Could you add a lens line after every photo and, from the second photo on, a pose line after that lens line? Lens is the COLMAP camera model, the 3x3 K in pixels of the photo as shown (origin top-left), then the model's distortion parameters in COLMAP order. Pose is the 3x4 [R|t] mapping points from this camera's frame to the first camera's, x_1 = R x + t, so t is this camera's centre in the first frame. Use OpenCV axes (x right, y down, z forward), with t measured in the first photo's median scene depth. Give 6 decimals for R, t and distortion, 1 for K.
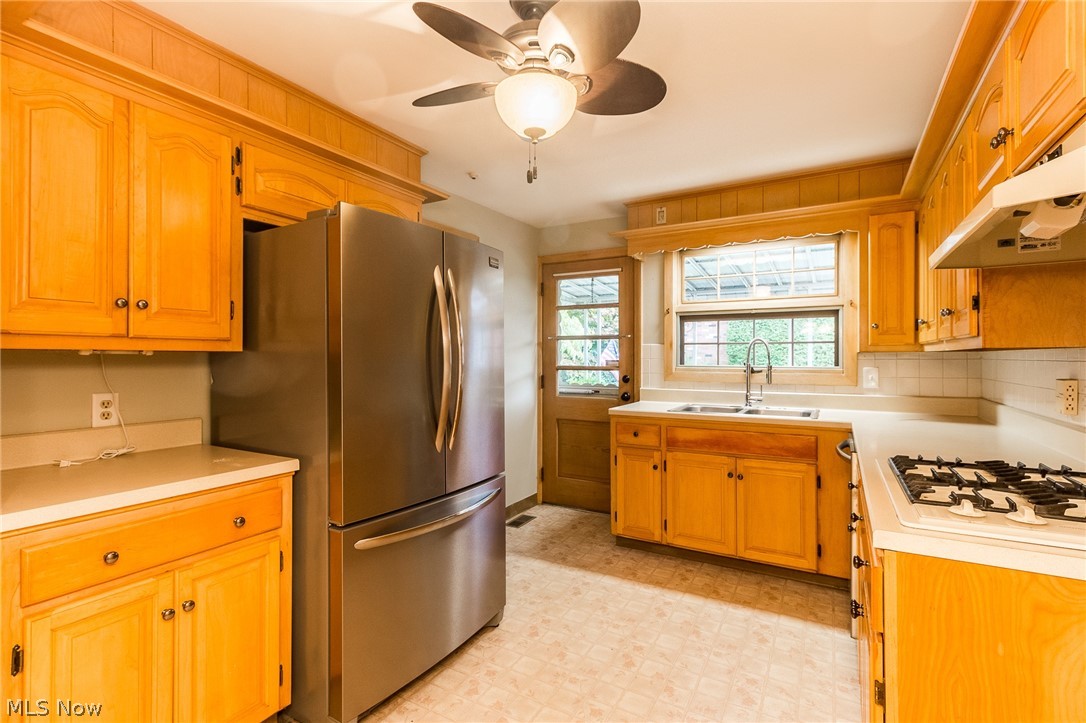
lens RADIAL K [[501.5, 0, 544.0], [0, 501.5, 359.0], [0, 0, 1]] dist [0.004482, 0.001642]
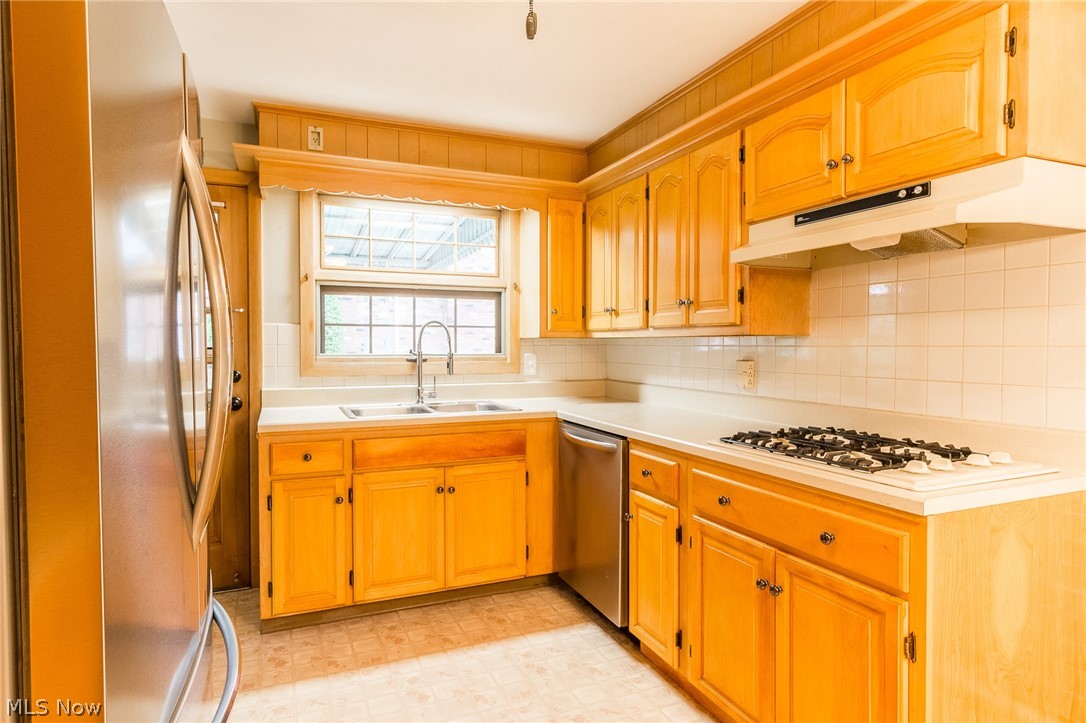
lens RADIAL K [[607.1, 0, 542.9], [0, 607.1, 357.9], [0, 0, 1]] dist [0.005877, 0.000945]
pose [[0.608140, -0.017805, 0.793630, -0.270258], [0.002207, 0.999782, 0.020739, 0.000669], [-0.793827, -0.010861, 0.608047, 0.259752]]
